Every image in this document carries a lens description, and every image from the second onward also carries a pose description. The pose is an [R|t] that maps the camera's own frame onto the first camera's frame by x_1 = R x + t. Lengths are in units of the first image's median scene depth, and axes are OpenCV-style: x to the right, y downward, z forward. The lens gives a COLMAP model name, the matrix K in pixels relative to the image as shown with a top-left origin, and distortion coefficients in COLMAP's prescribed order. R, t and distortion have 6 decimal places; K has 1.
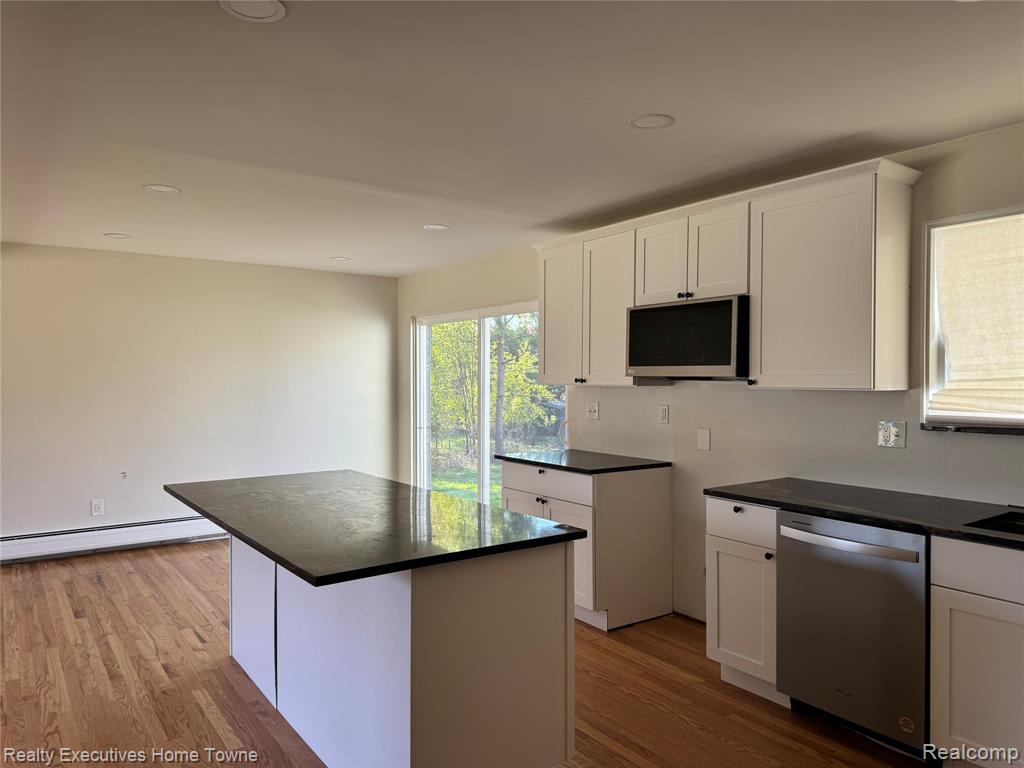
lens RADIAL K [[715.3, 0, 502.5], [0, 715.3, 388.0], [0, 0, 1]] dist [0.058124, -0.002418]
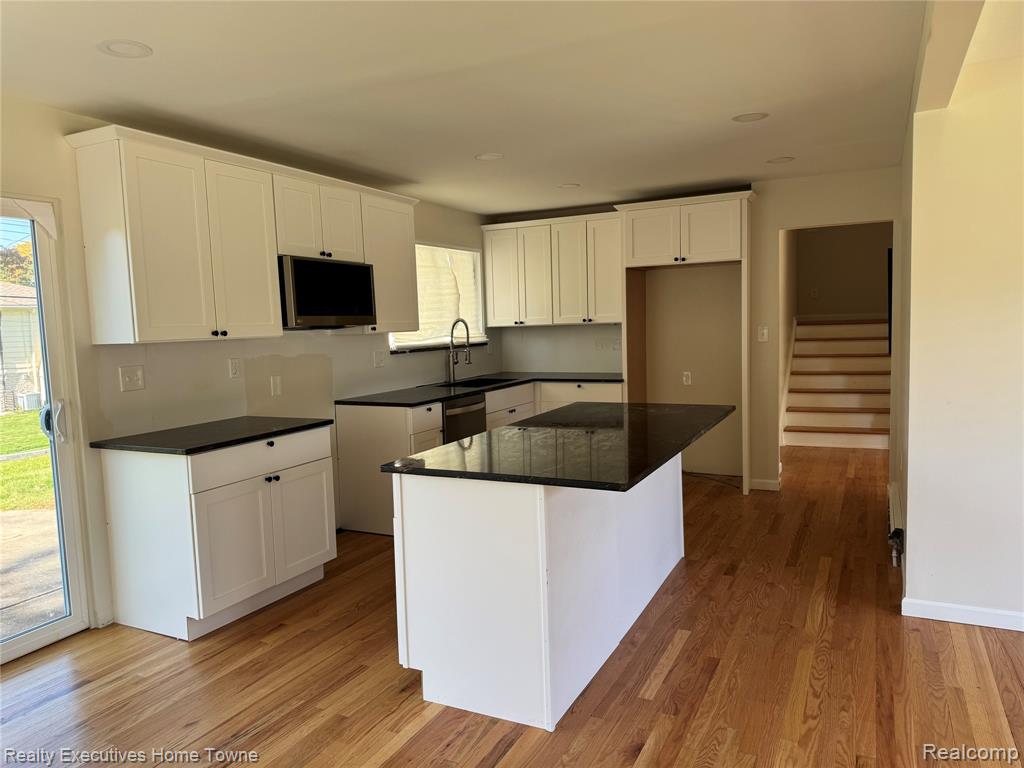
lens RADIAL K [[715.3, 0, 502.5], [0, 715.3, 388.0], [0, 0, 1]] dist [0.058124, -0.002418]
pose [[-0.460775, -0.061540, 0.885381, -1.069385], [0.052925, 0.993912, 0.096627, -0.014965], [-0.885937, 0.091383, -0.454713, 1.522187]]
